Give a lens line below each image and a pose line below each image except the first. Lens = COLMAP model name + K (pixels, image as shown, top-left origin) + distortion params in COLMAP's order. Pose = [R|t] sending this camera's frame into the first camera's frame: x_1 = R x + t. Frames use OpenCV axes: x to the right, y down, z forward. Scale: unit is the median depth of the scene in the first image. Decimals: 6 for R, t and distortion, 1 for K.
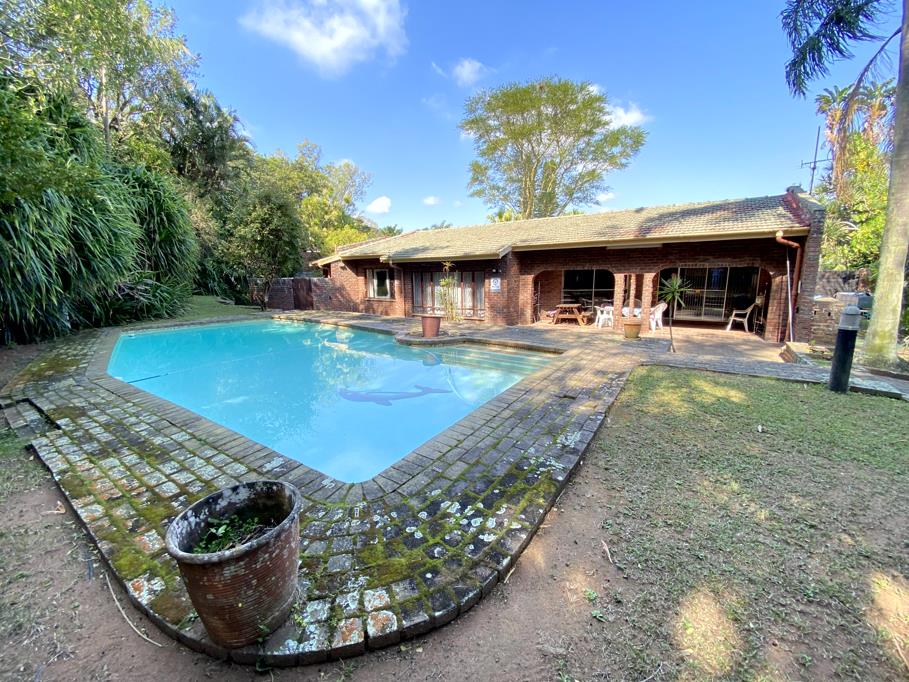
lens RADIAL K [[373.3, 0, 453.0], [0, 373.3, 337.6], [0, 0, 1]] dist [0.033883, -0.025098]
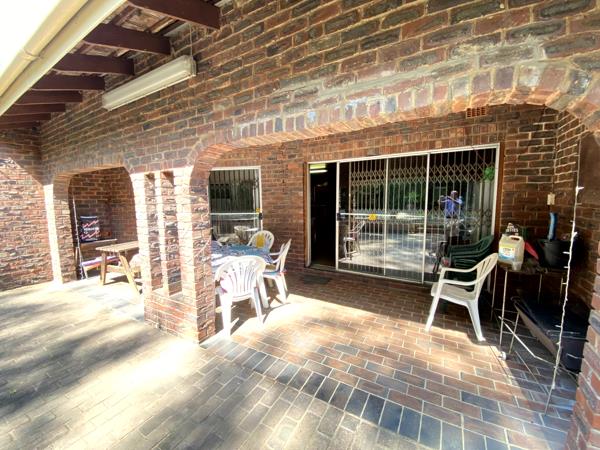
lens RADIAL K [[246.4, 0, 299.0], [0, 246.4, 222.7], [0, 0, 1]] dist [0.033883, -0.025098]
pose [[0.997144, -0.007851, 0.075110, 0.530813], [0.013702, 0.996882, -0.077703, -0.091771], [-0.074265, 0.078510, 0.994143, 0.690601]]
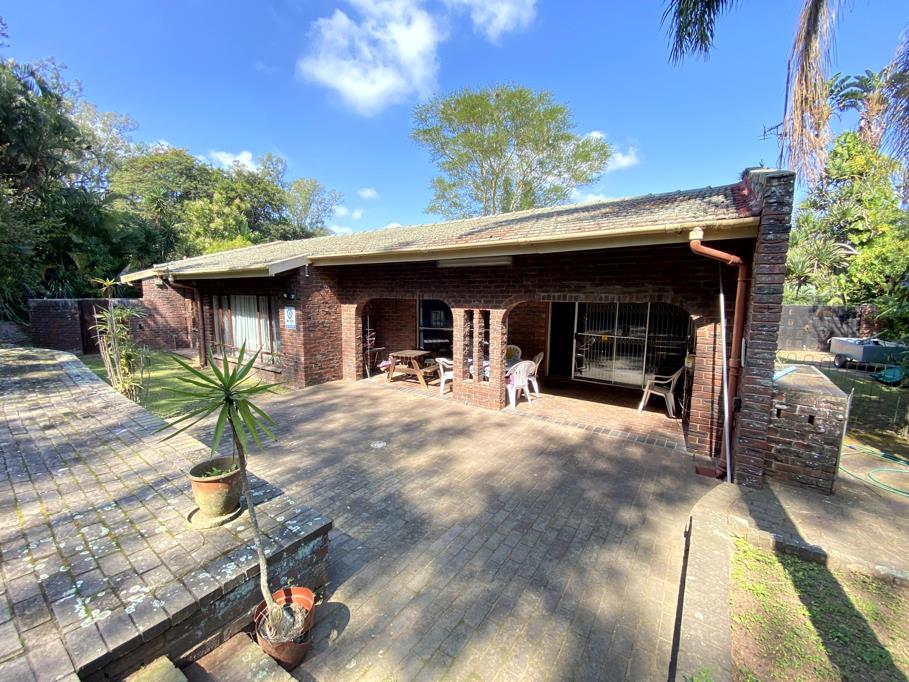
lens RADIAL K [[373.3, 0, 453.0], [0, 373.3, 337.6], [0, 0, 1]] dist [0.033883, -0.025098]
pose [[0.999727, 0.023229, 0.002329, 0.397610], [-0.023053, 0.998019, -0.058534, -0.081124], [-0.003684, 0.058464, 0.998283, 0.383876]]
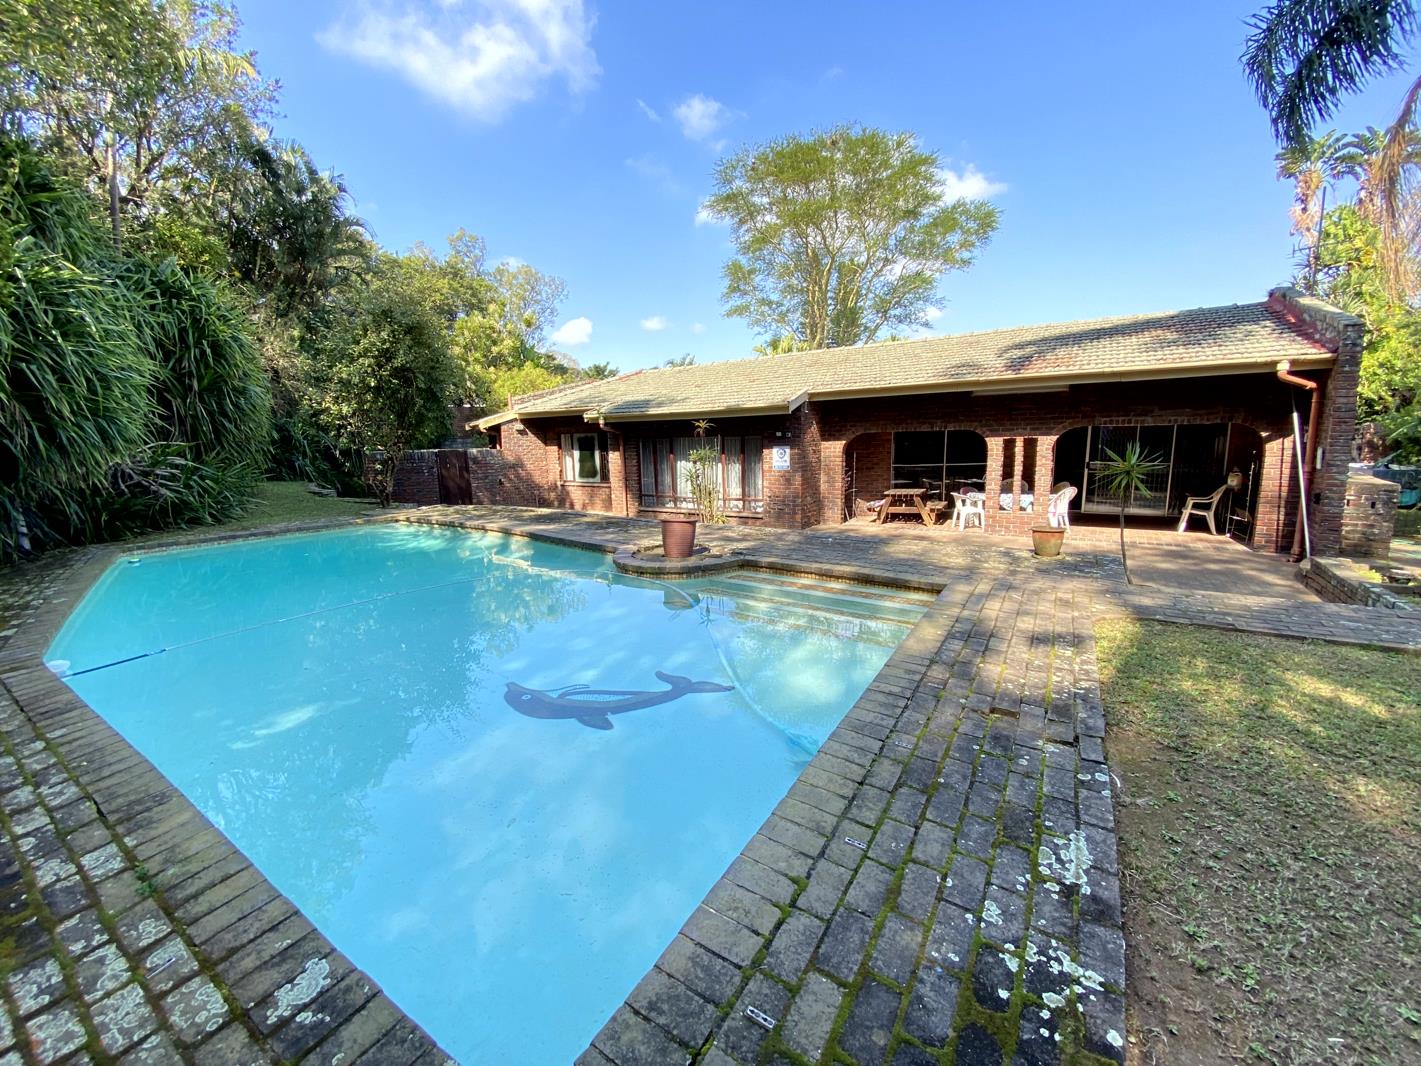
lens RADIAL K [[583.5, 0, 708.1], [0, 583.5, 527.6], [0, 0, 1]] dist [0.033883, -0.025098]
pose [[0.999763, -0.014341, 0.016367, -0.018191], [0.014616, 0.999752, -0.016803, -0.018598], [-0.016122, 0.017038, 0.999725, 0.086510]]
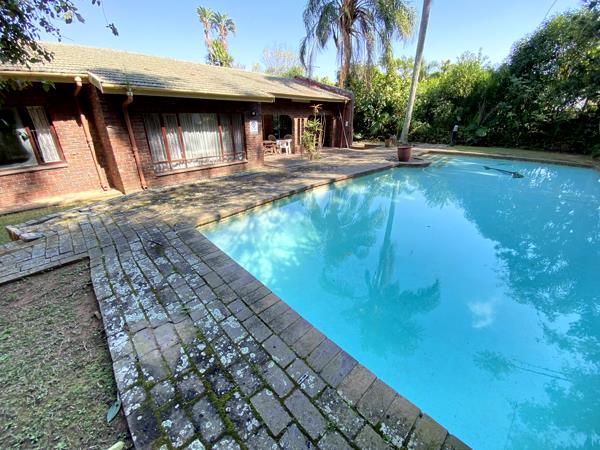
lens RADIAL K [[246.4, 0, 299.0], [0, 246.4, 222.7], [0, 0, 1]] dist [0.033883, -0.025098]
pose [[0.067728, -0.382322, 0.921544, -0.696062], [0.167784, 0.914874, 0.367224, -0.133253], [-0.983495, 0.129749, 0.126110, 0.832013]]
